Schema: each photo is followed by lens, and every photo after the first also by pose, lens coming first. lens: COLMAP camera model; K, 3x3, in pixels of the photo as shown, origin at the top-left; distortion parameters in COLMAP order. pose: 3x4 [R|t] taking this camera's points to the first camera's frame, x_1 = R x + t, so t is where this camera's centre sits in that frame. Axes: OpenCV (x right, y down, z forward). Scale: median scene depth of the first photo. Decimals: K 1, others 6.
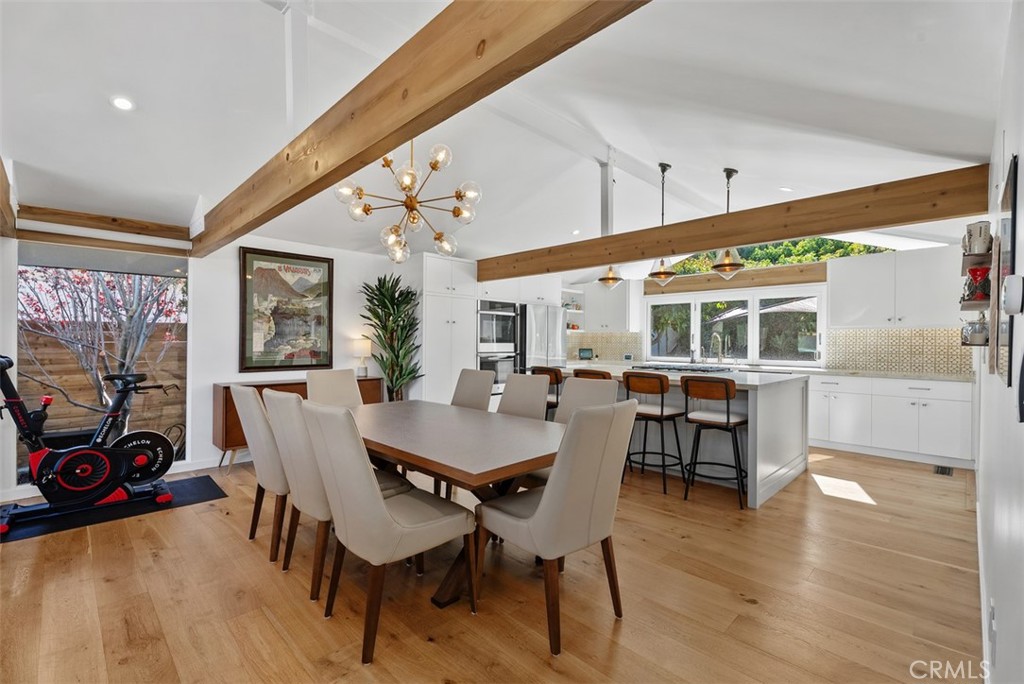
lens RADIAL K [[456.9, 0, 519.6], [0, 456.9, 344.7], [0, 0, 1]] dist [-0.006513, 0.001602]
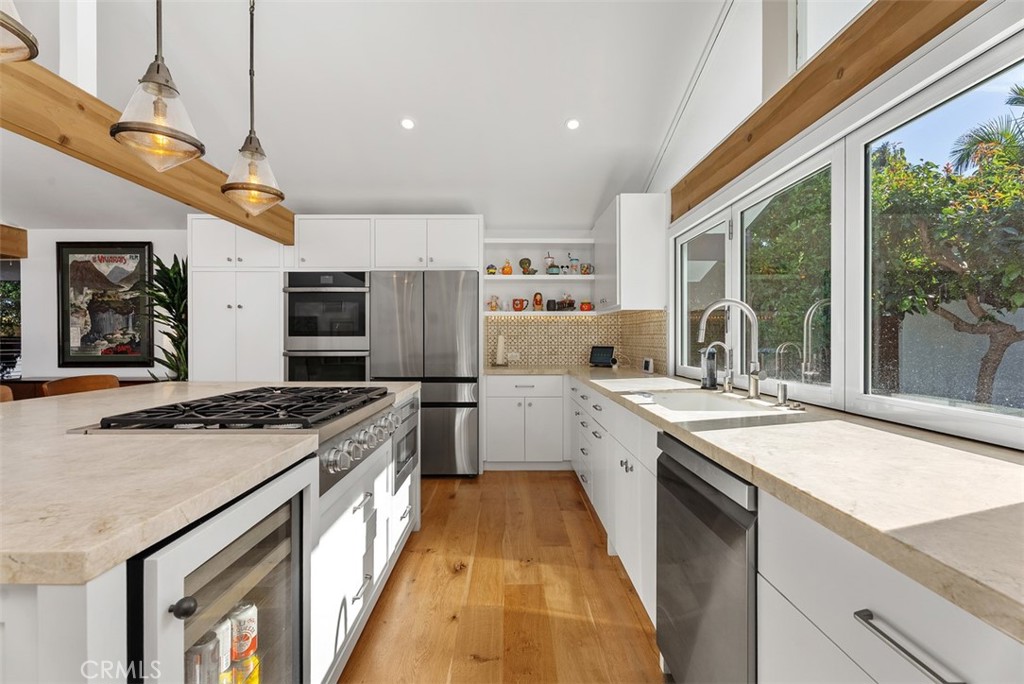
lens RADIAL K [[456.9, 0, 510.4], [0, 456.9, 341.2], [0, 0, 1]] dist [-0.006513, 0.001602]
pose [[0.708046, -0.002599, -0.706162, 0.749452], [0.001204, 0.999996, -0.002474, 0.006477], [0.706165, 0.000901, 0.708046, 0.930157]]
